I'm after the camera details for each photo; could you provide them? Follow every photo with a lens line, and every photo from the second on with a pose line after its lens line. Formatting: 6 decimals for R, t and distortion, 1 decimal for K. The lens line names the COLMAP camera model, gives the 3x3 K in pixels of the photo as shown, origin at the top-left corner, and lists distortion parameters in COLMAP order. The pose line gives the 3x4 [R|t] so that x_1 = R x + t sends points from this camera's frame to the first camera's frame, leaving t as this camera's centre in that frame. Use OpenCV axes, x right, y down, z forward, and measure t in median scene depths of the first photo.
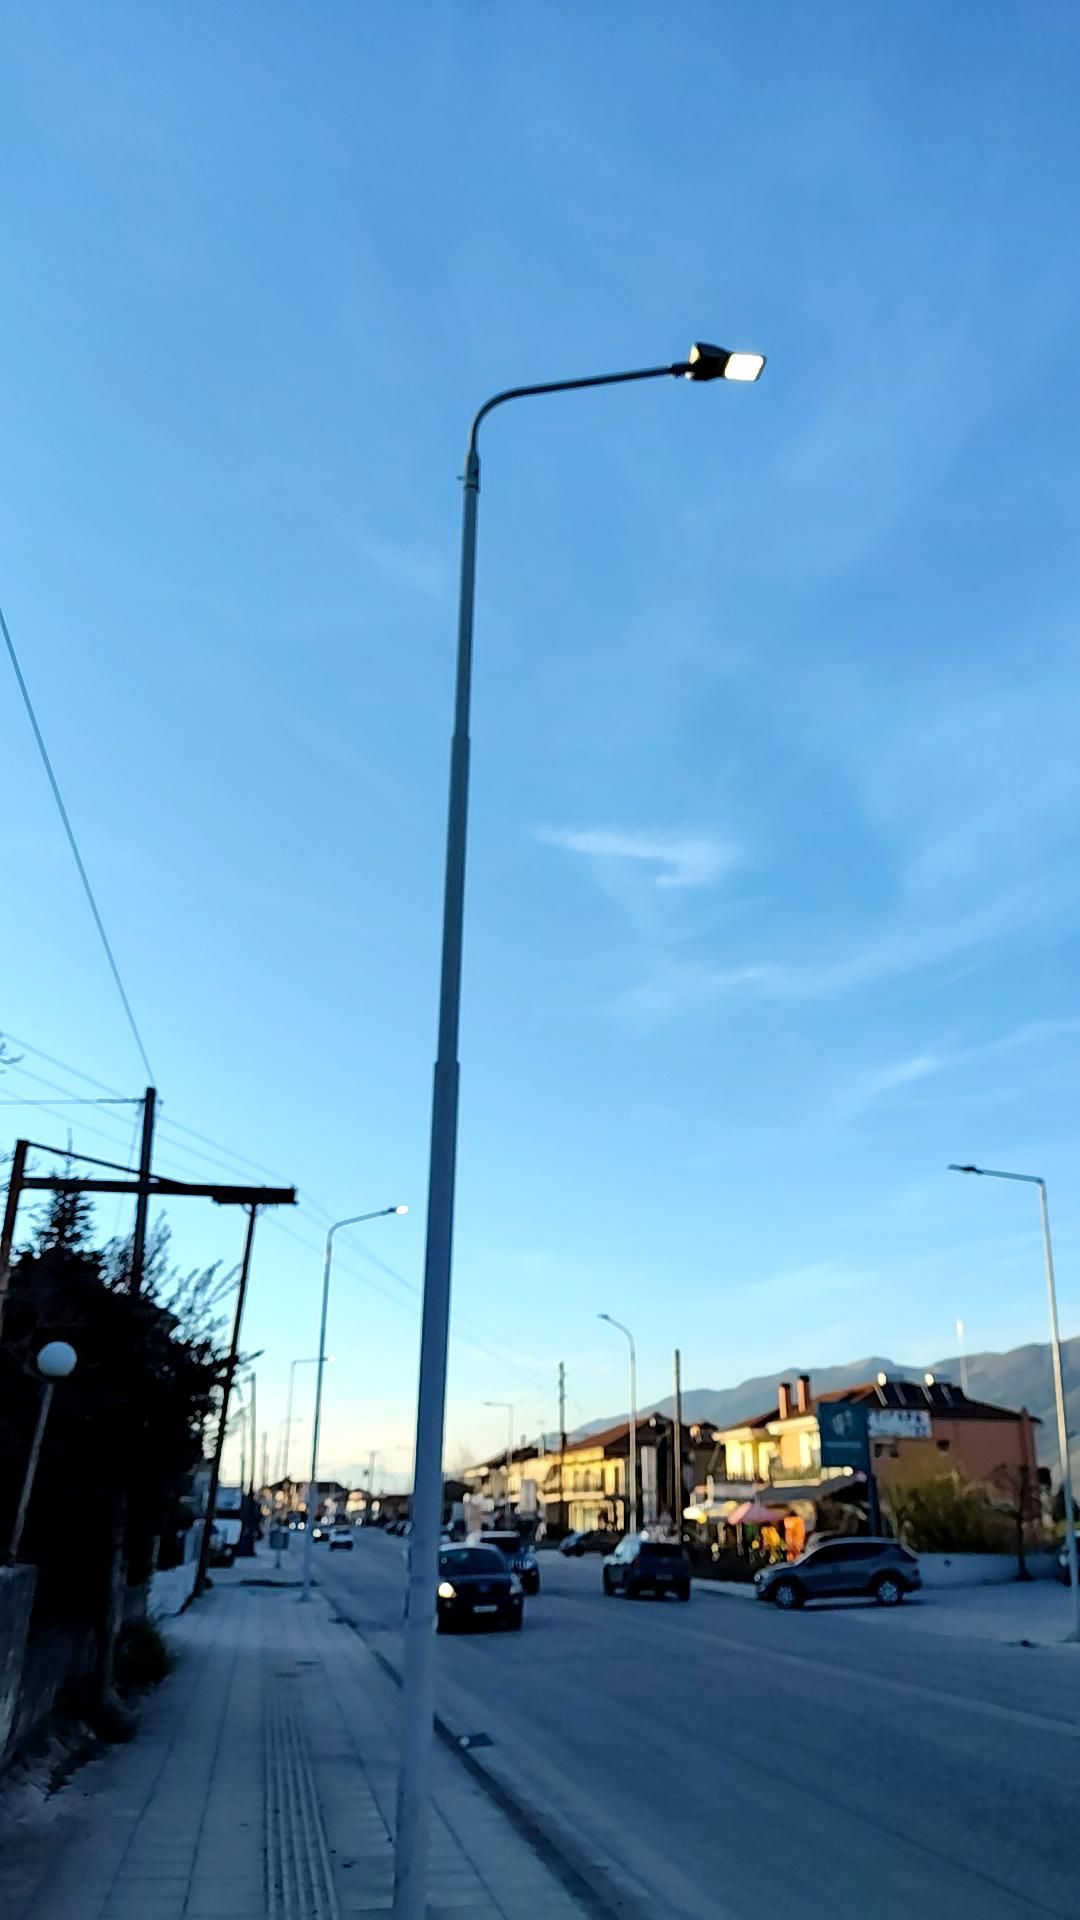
lens RADIAL K [[1423.7, 0, 548.1], [0, 1423.7, 993.2], [0, 0, 1]] dist [0.062384, -0.004263]
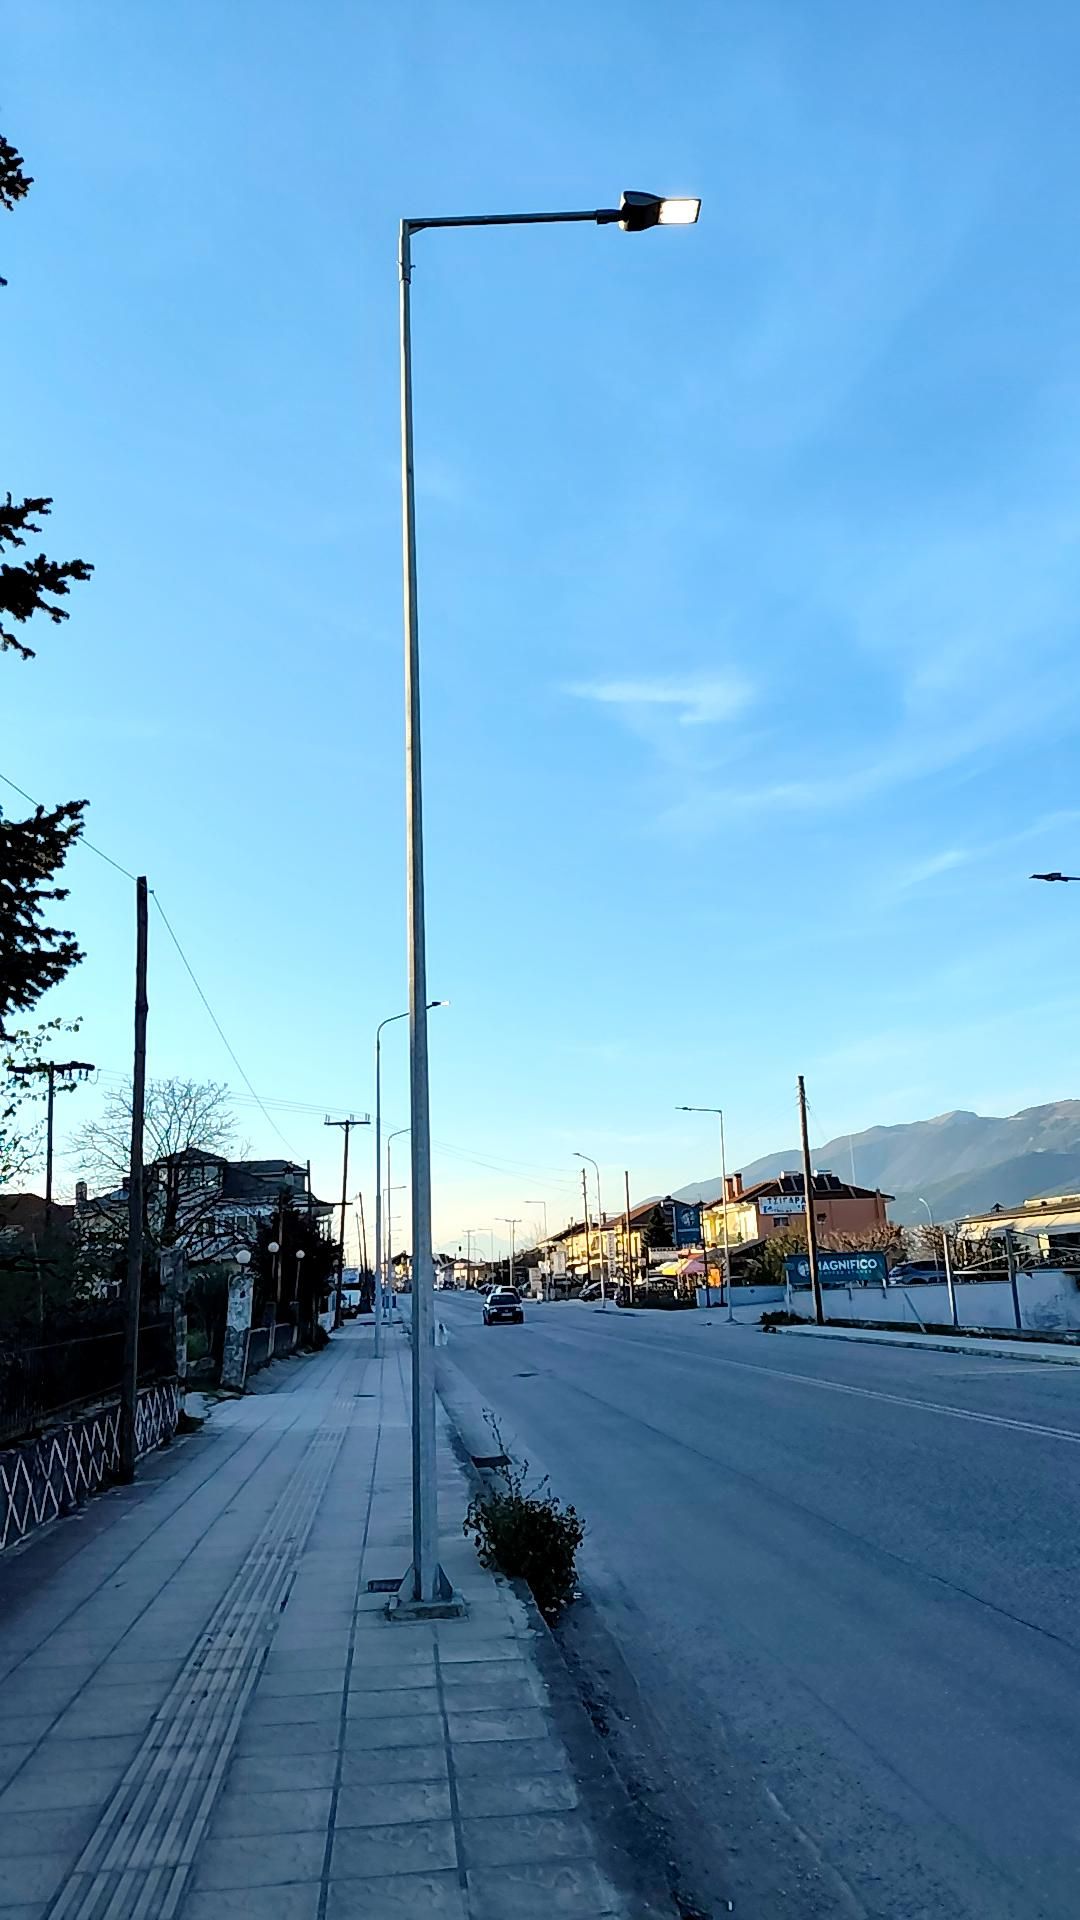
lens RADIAL K [[1423.7, 0, 548.1], [0, 1423.7, 993.2], [0, 0, 1]] dist [0.062384, -0.004263]
pose [[0.995829, -0.067041, -0.061886, 0.045748], [0.075770, 0.985531, 0.151617, -0.071883], [0.050826, -0.155674, 0.986500, -0.197569]]
